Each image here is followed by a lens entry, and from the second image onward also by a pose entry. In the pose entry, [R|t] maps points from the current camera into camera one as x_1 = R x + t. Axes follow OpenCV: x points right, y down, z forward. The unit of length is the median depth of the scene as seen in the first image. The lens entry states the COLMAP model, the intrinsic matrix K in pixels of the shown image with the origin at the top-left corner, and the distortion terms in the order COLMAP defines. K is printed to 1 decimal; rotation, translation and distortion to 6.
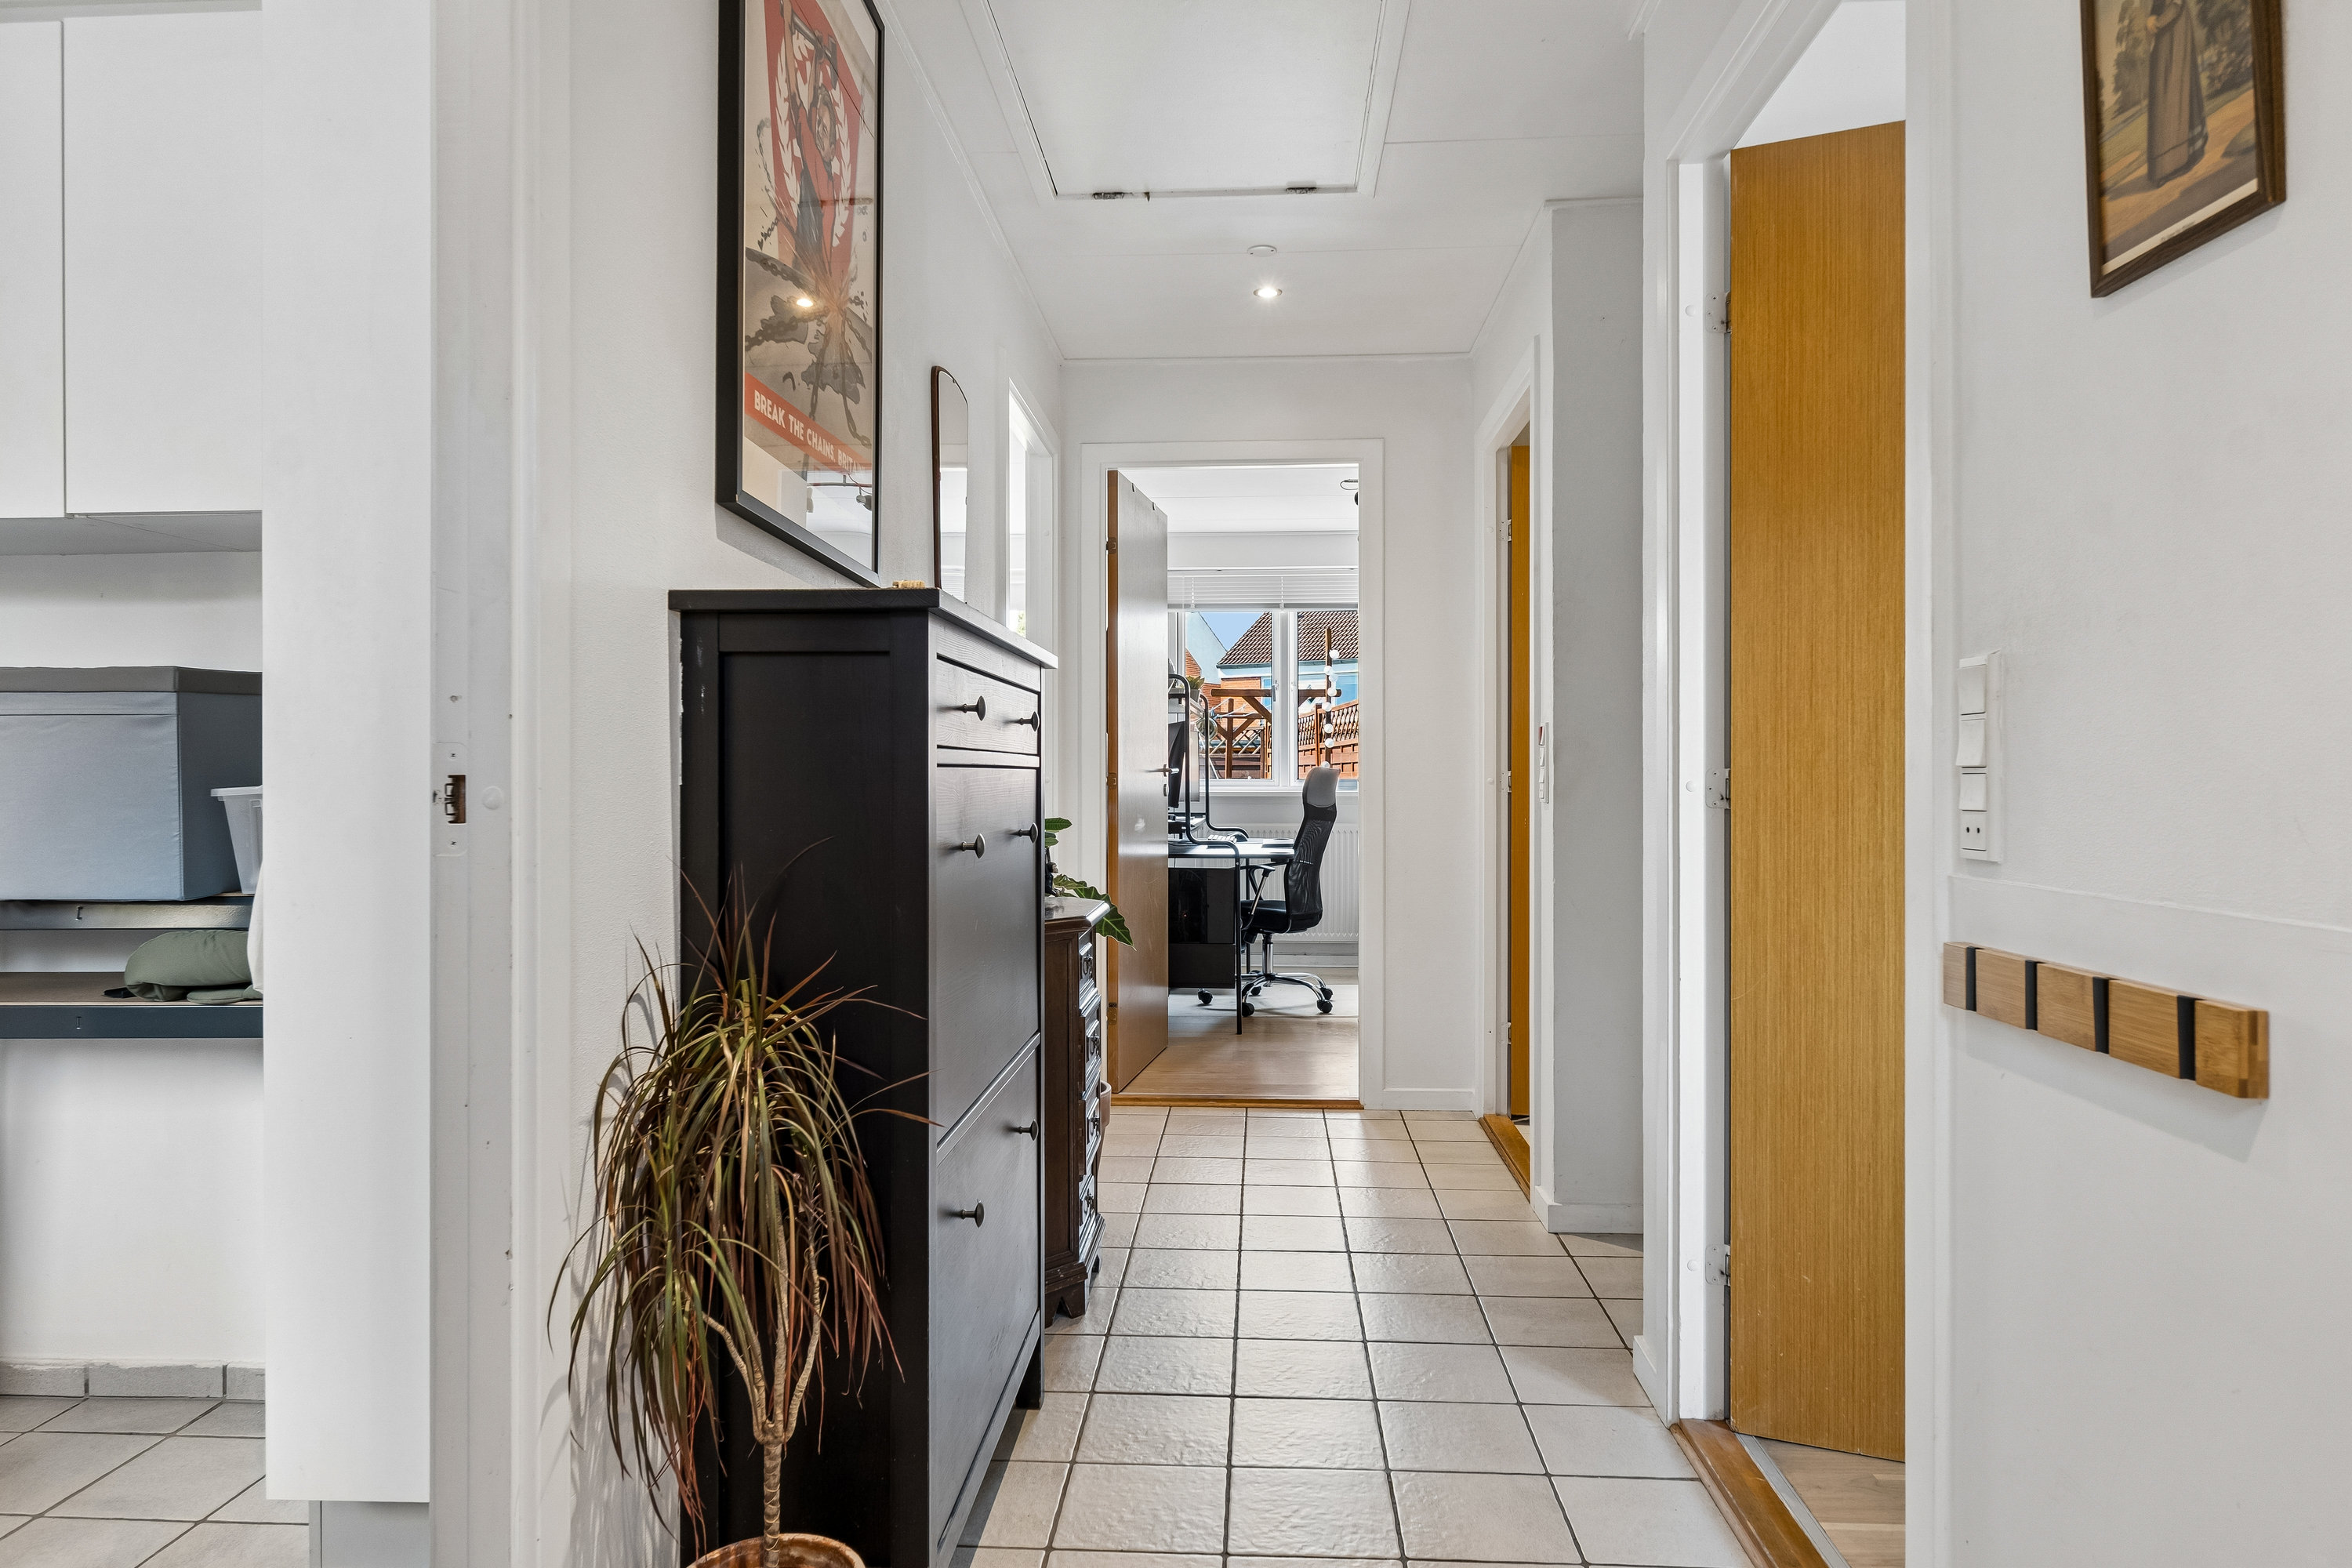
lens RADIAL K [[1417.7, 0, 1177.6], [0, 1417.7, 776.0], [0, 0, 1]] dist [-0.004098, 0.001712]
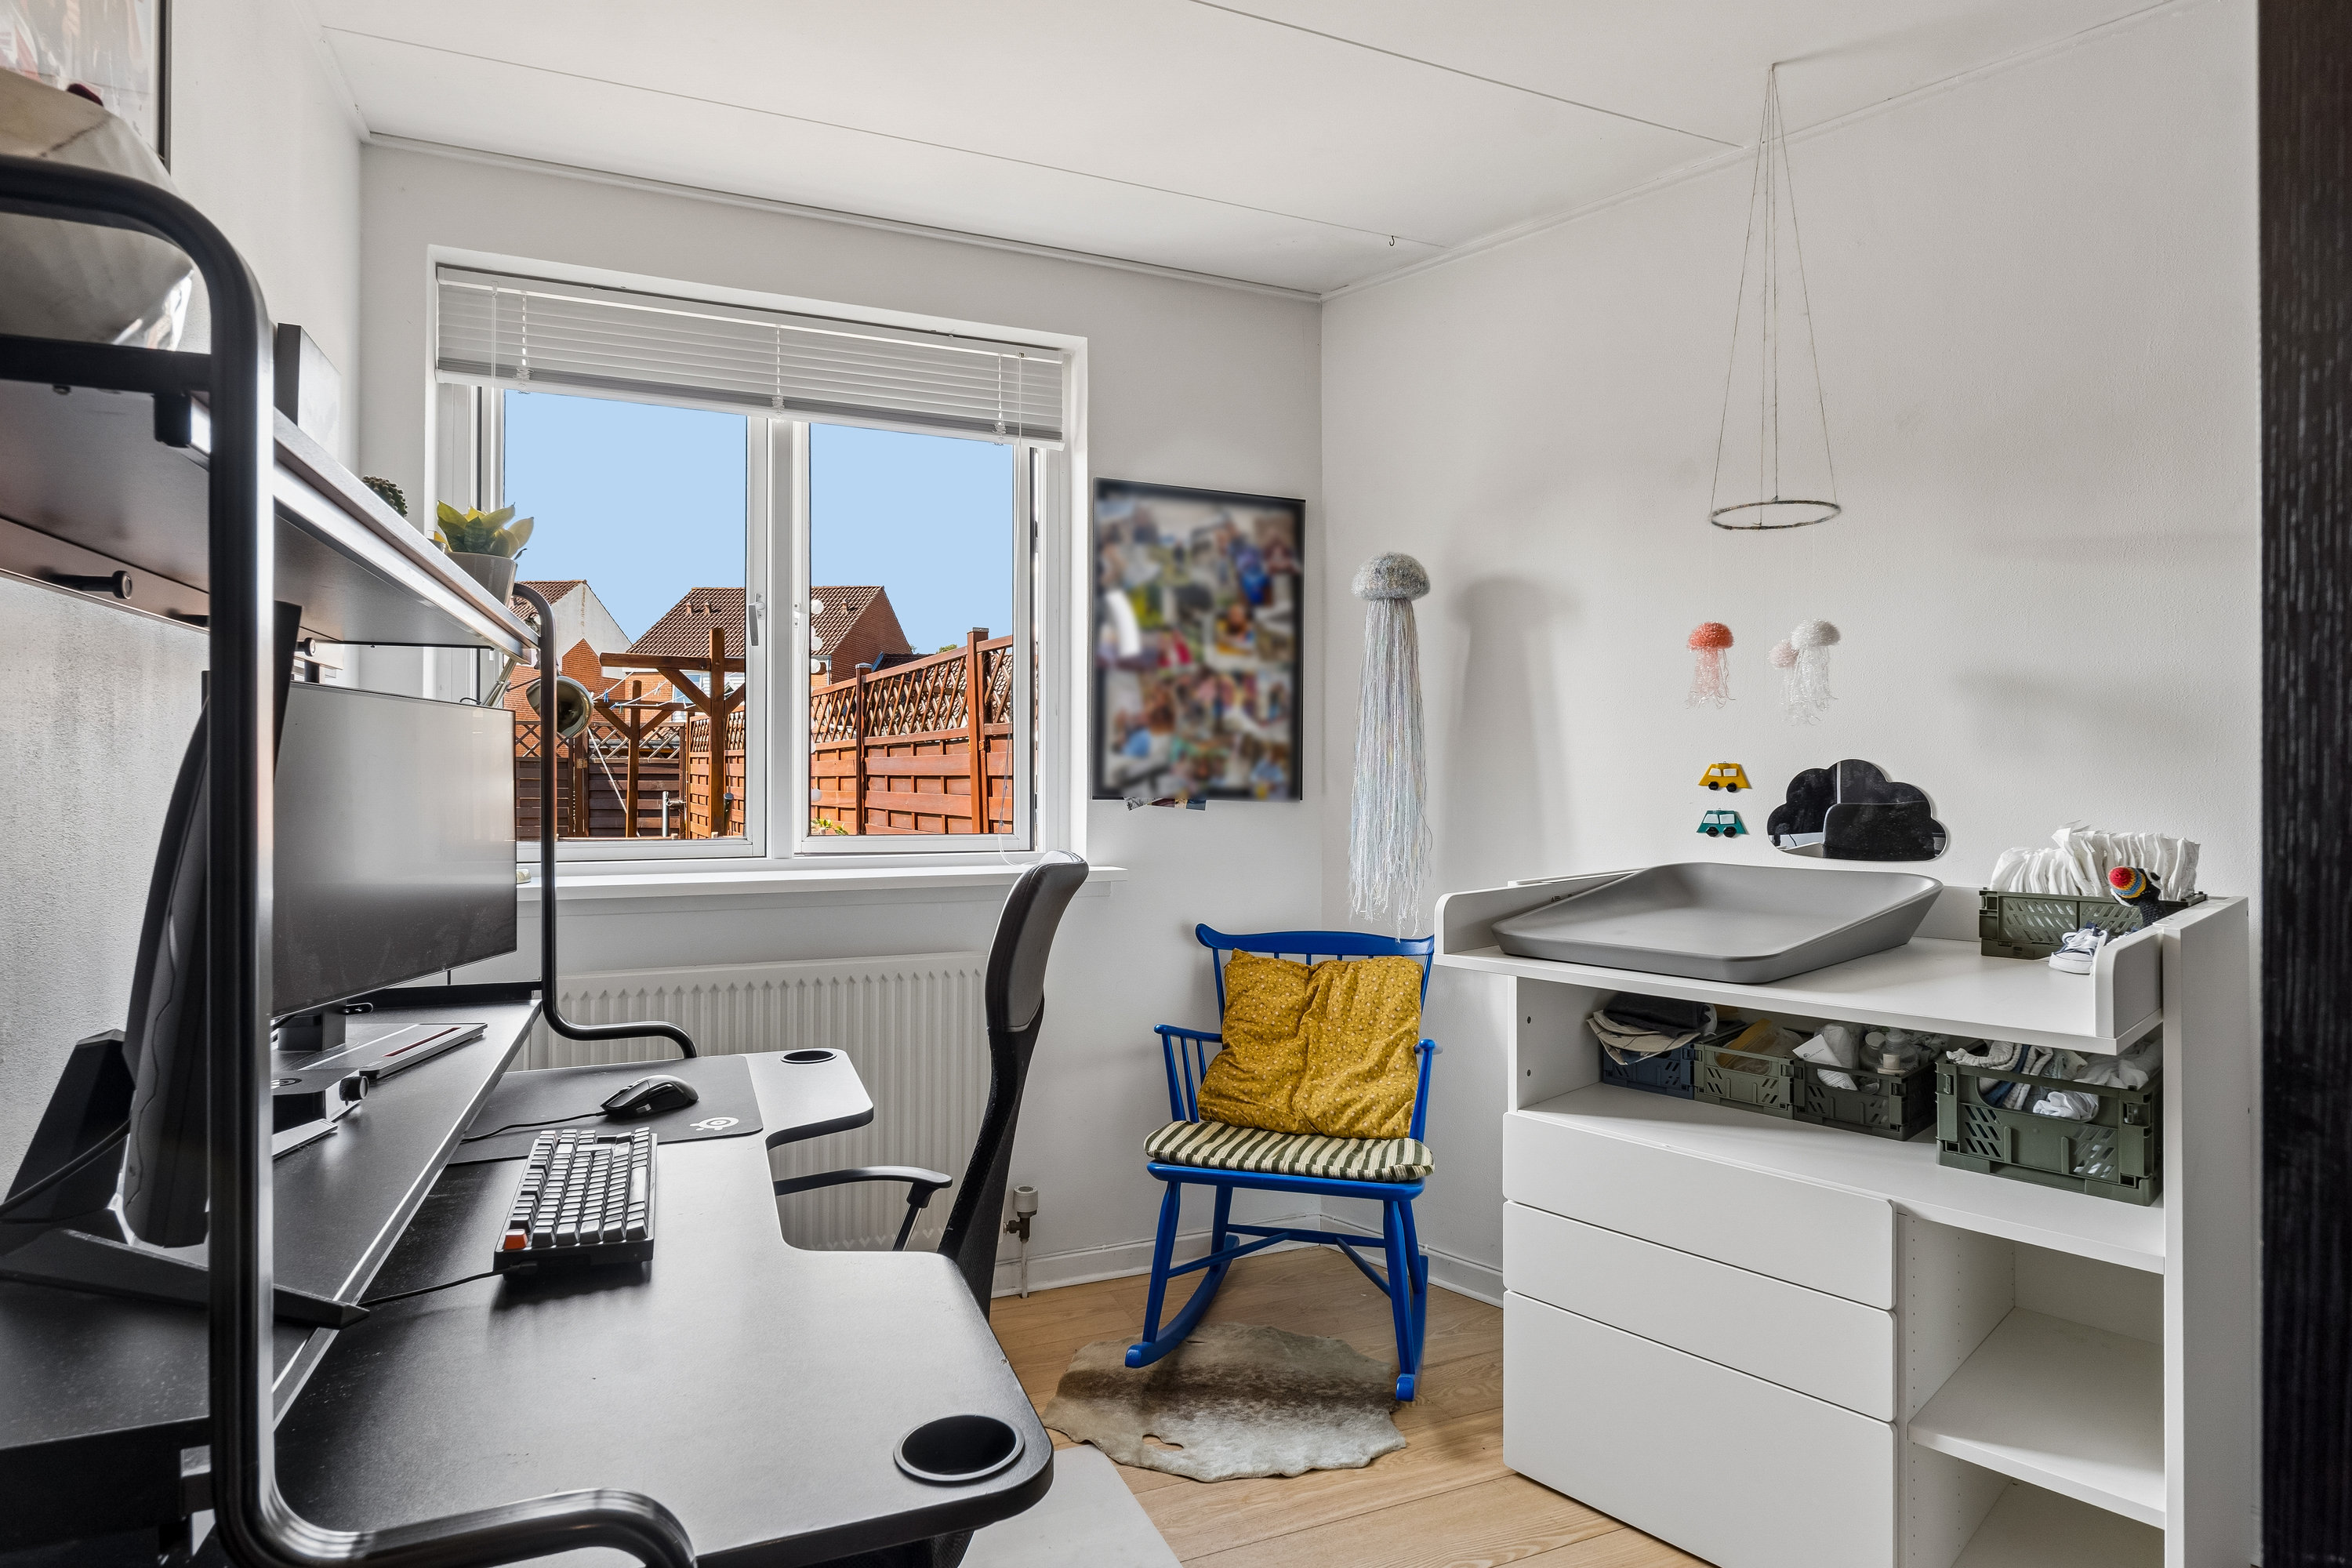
lens RADIAL K [[1247.7, 0, 1187.0], [0, 1247.7, 778.3], [0, 0, 1]] dist [-0.000872, 0.000765]
pose [[0.899420, 0.008150, 0.437010, 0.024996], [-0.008120, 0.999965, -0.001935, -0.013492], [-0.437010, -0.001808, 0.899455, 0.623005]]
